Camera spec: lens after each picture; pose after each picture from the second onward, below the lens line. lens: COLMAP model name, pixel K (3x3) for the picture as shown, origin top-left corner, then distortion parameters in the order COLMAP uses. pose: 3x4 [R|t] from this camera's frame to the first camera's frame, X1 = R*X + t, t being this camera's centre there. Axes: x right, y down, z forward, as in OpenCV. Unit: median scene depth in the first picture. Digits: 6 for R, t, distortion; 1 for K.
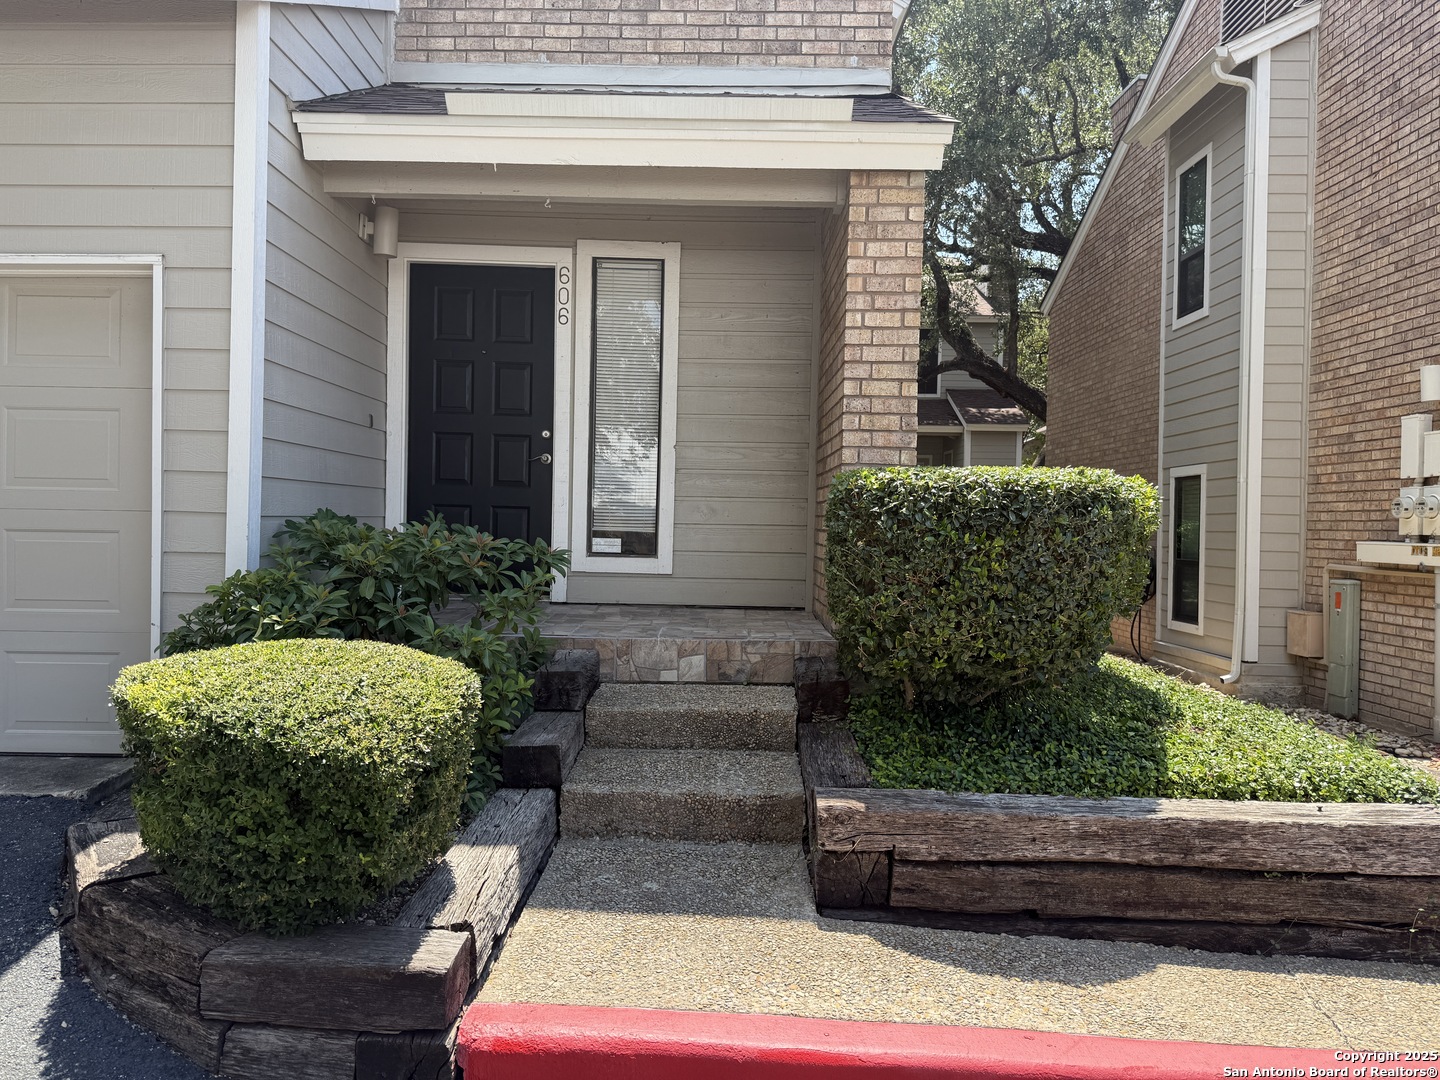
lens RADIAL K [[1046.3, 0, 715.7], [0, 1046.3, 540.3], [0, 0, 1]] dist [0.059533, -0.074527]
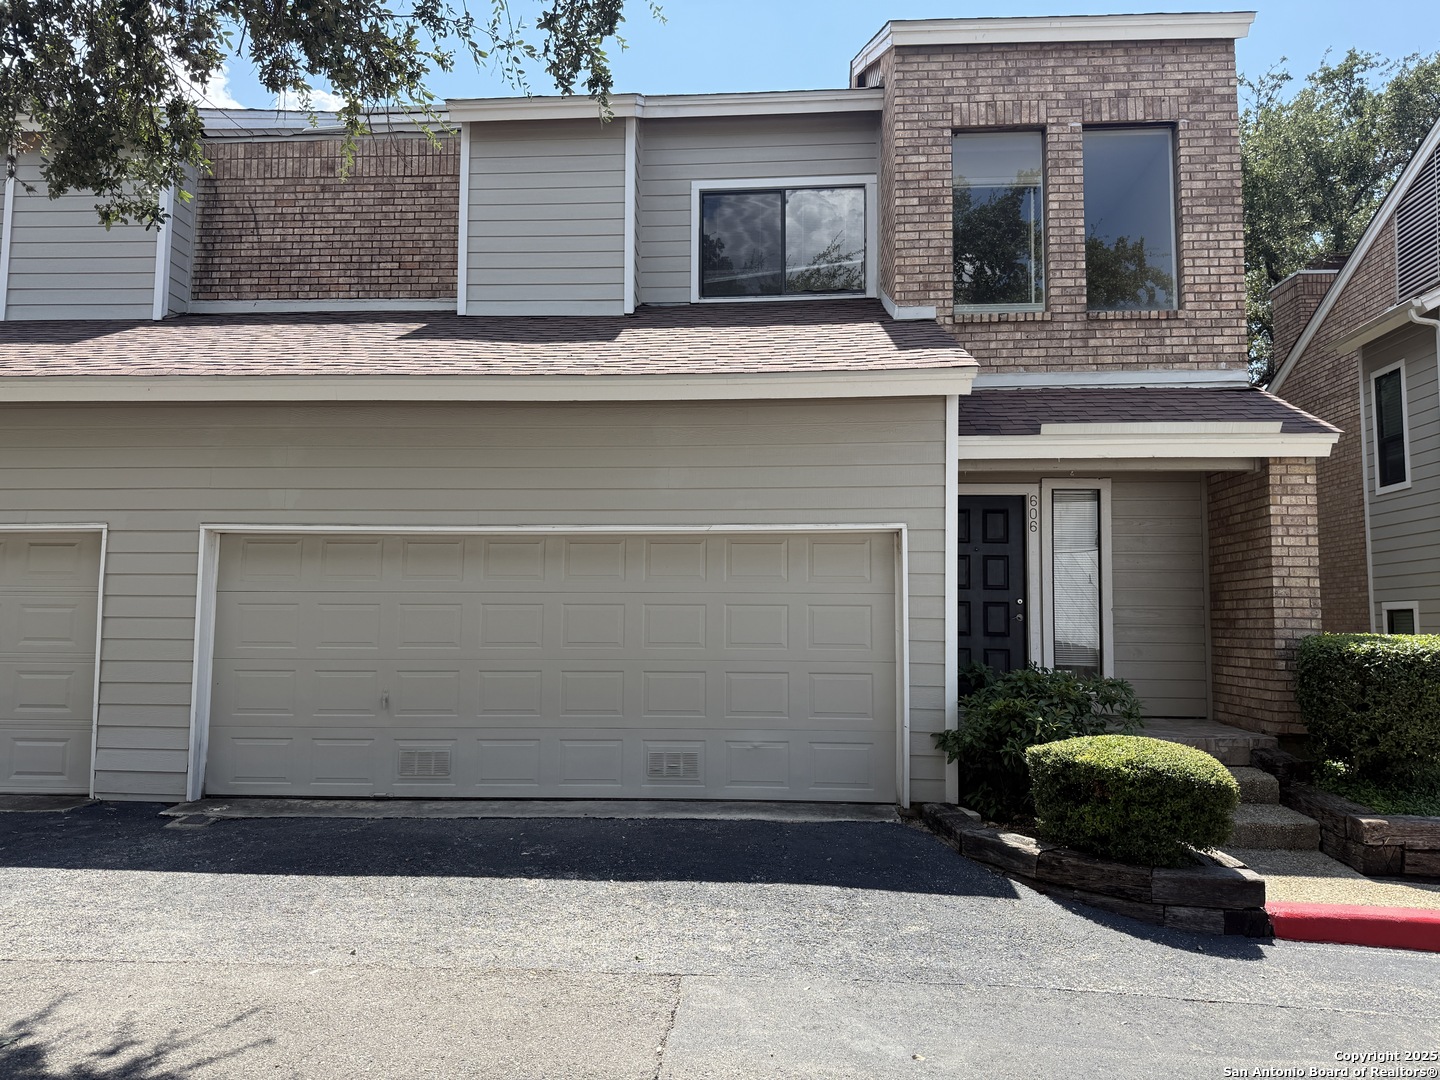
lens RADIAL K [[1046.3, 0, 708.9], [0, 1046.3, 541.5], [0, 0, 1]] dist [0.059533, -0.074527]
pose [[0.998027, -0.014957, -0.060981, -0.665038], [0.009108, 0.995426, -0.095100, -0.059395], [0.062124, 0.094357, 0.993598, -0.723200]]
